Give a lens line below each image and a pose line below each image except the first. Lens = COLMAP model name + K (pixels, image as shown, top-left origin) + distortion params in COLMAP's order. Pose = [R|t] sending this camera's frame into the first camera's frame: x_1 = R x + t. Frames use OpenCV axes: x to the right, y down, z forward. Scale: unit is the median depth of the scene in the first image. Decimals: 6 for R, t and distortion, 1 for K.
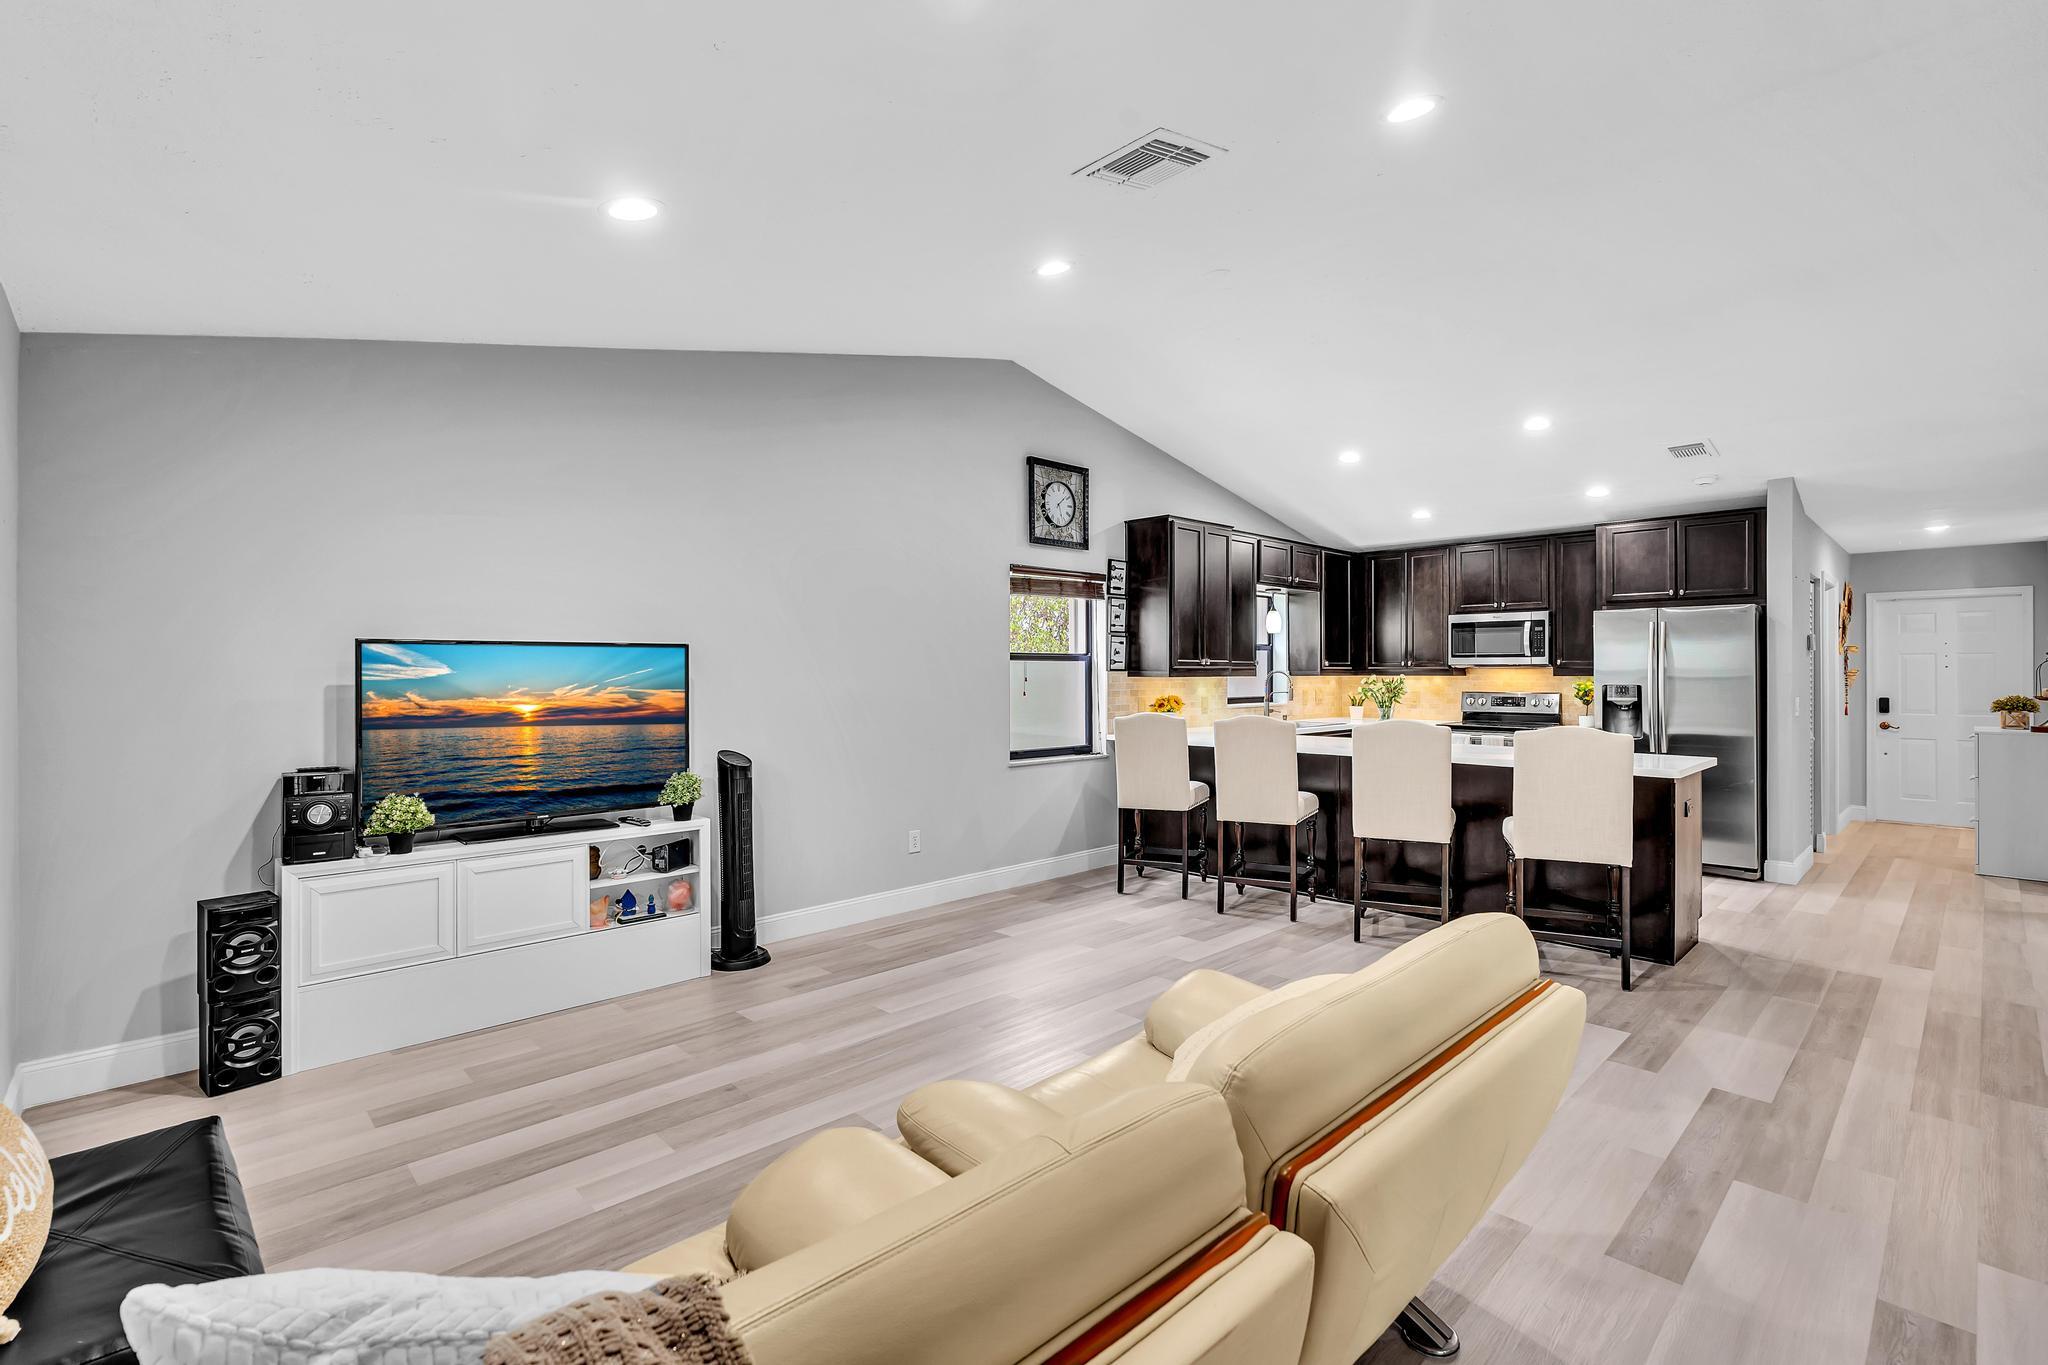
lens RADIAL K [[914.5, 0, 1024.8], [0, 914.5, 671.7], [0, 0, 1]] dist [-0.007734, 0.002195]
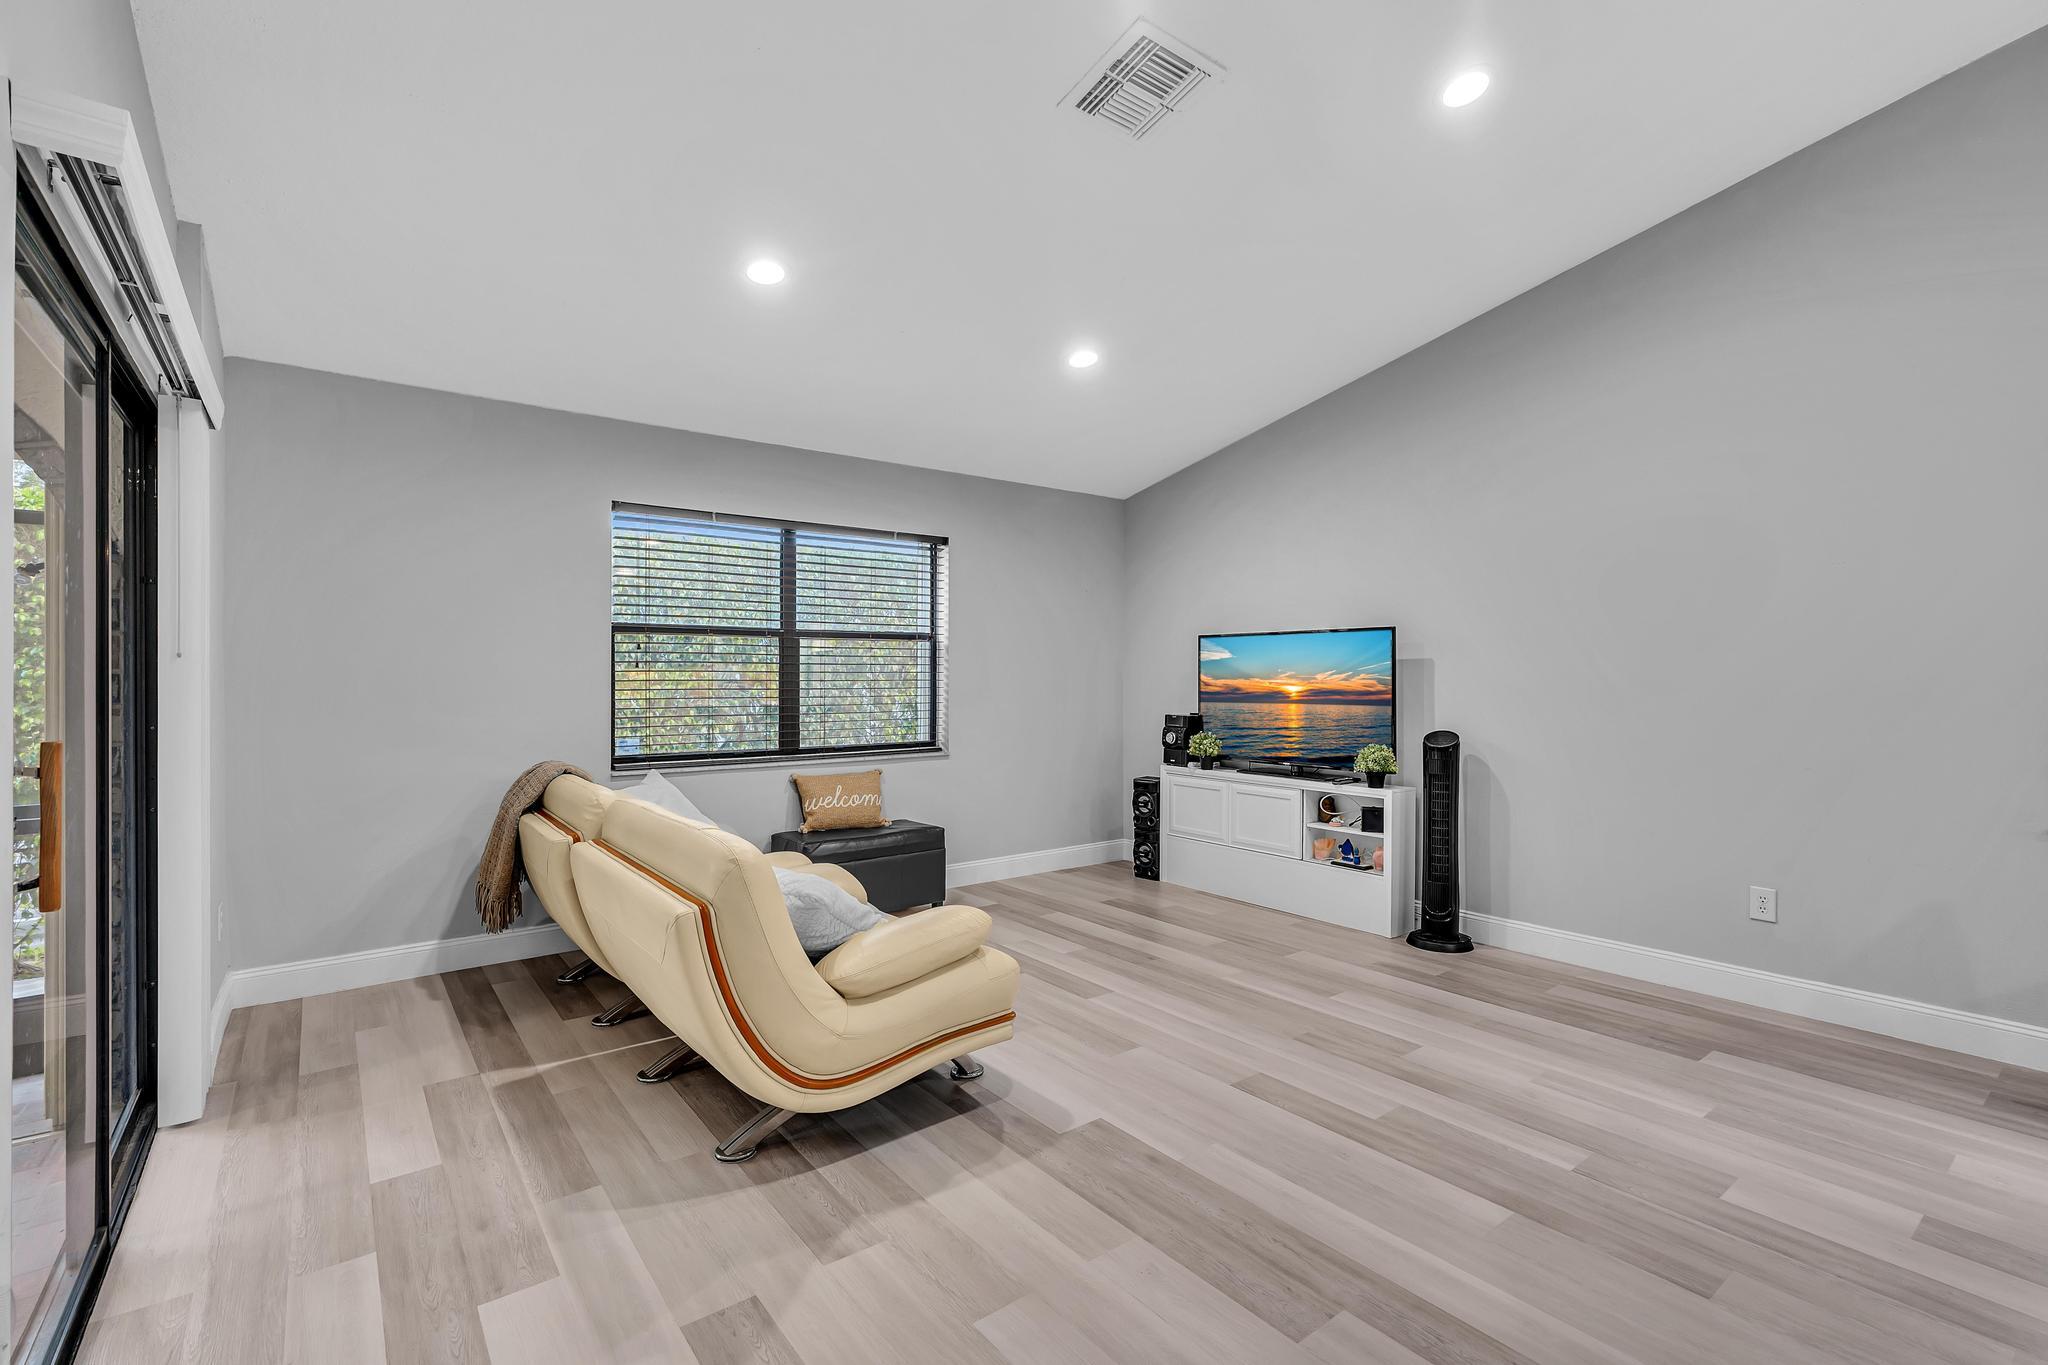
lens RADIAL K [[914.5, 0, 1043.2], [0, 914.5, 677.0], [0, 0, 1]] dist [-0.007734, 0.002195]
pose [[-0.092425, -0.000444, -0.995720, 0.507710], [-0.002438, 0.999997, -0.000219, 0.014929], [0.995717, 0.002407, -0.092426, 0.452630]]
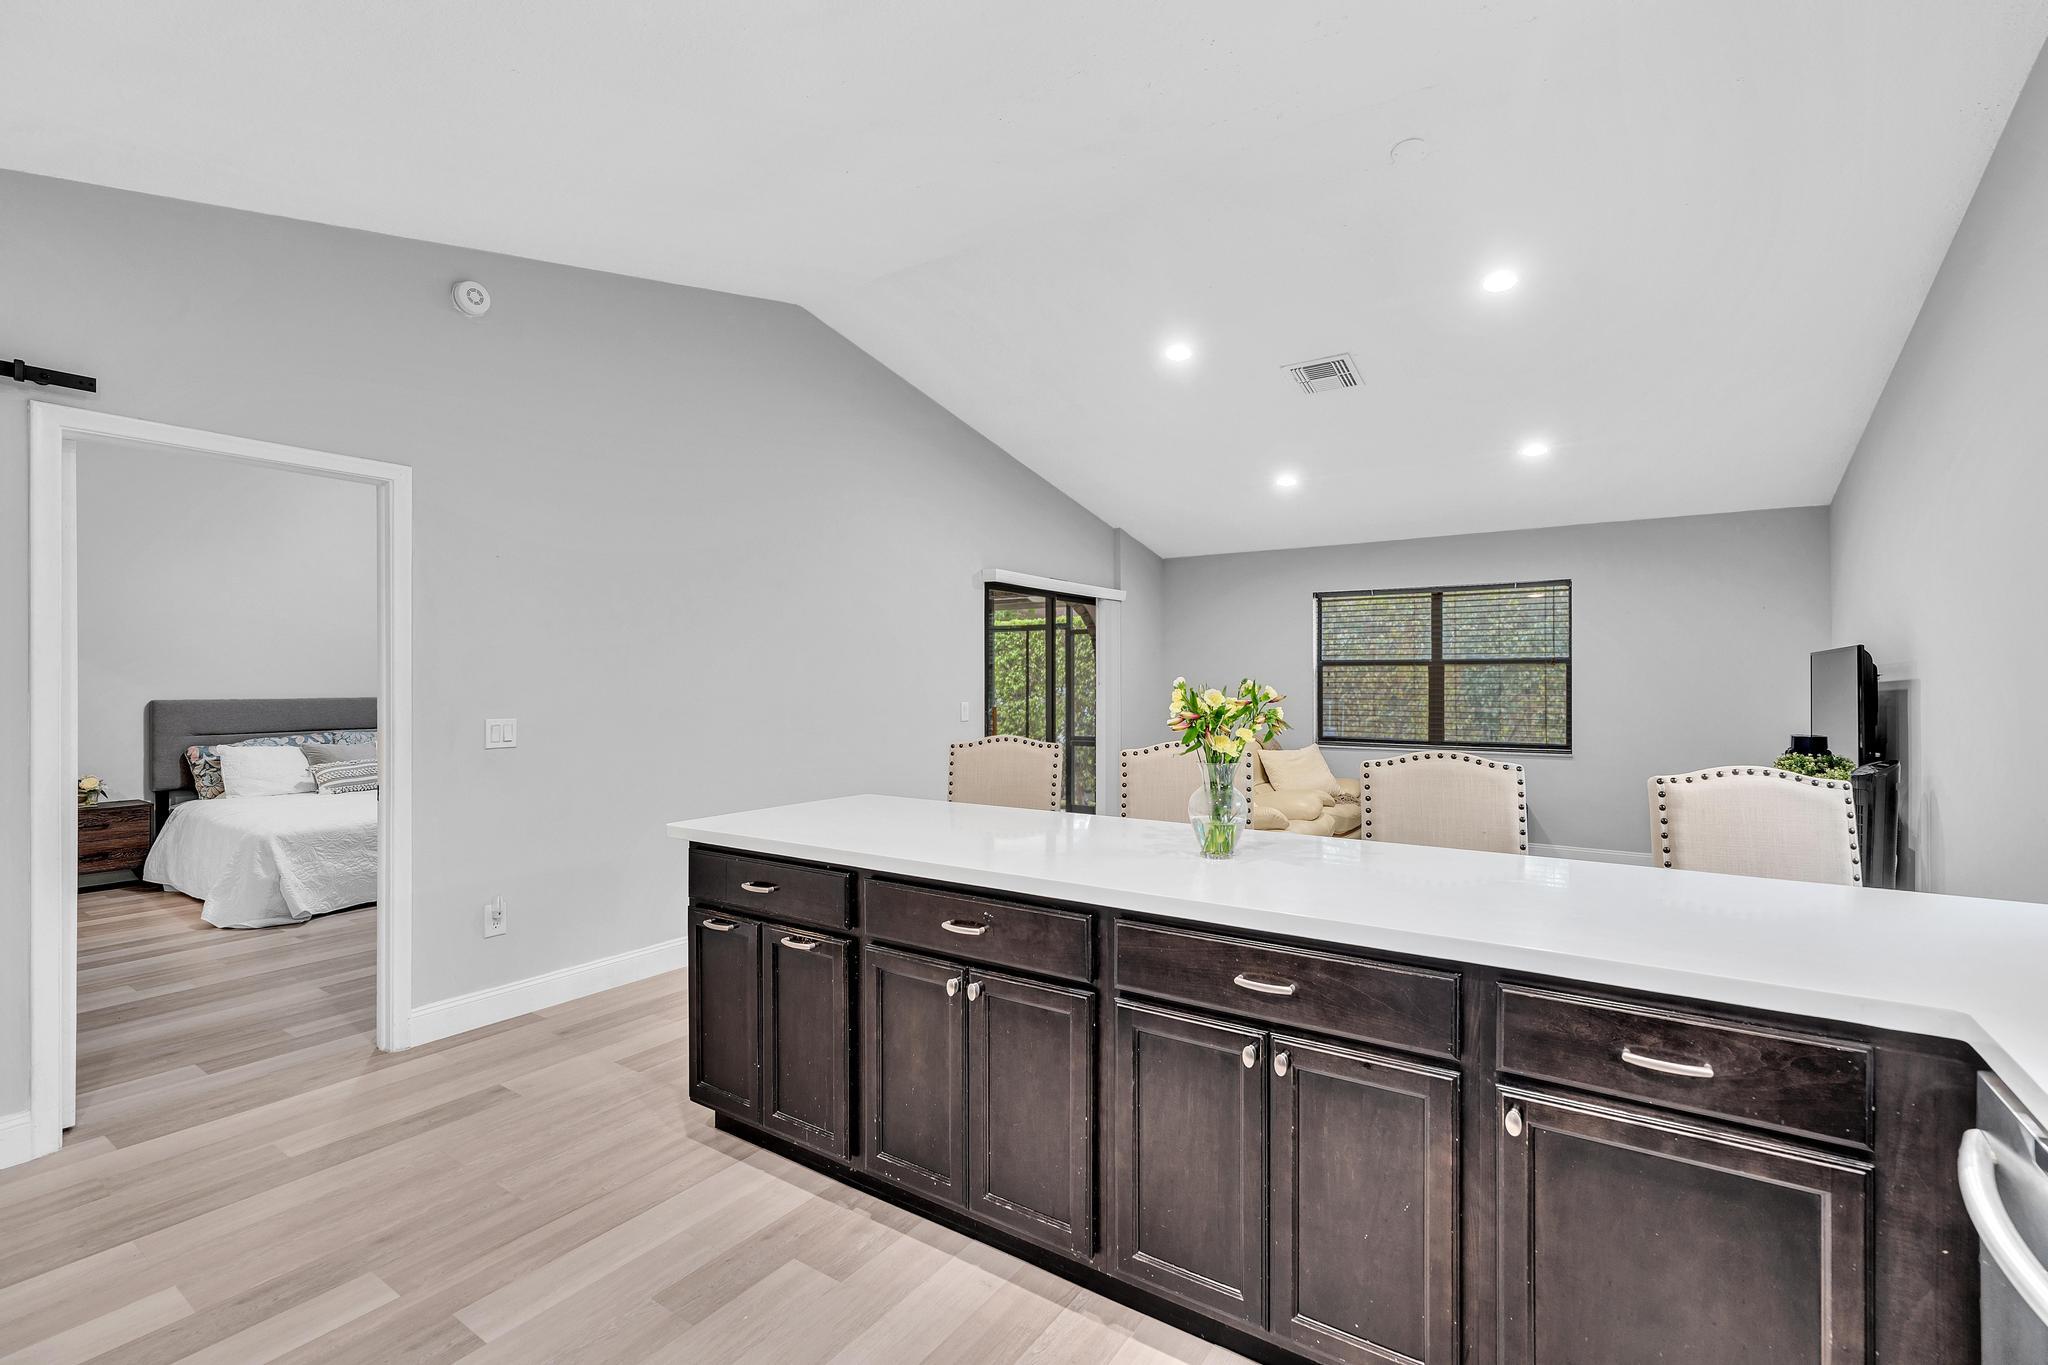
lens RADIAL K [[914.5, 0, 1024.4], [0, 914.5, 679.4], [0, 0, 1]] dist [-0.007734, 0.002195]
pose [[-0.979206, 0.000393, -0.202867, 0.486439], [0.001469, 0.999986, -0.005151, 0.004512], [0.202862, -0.005341, -0.979193, 1.191955]]
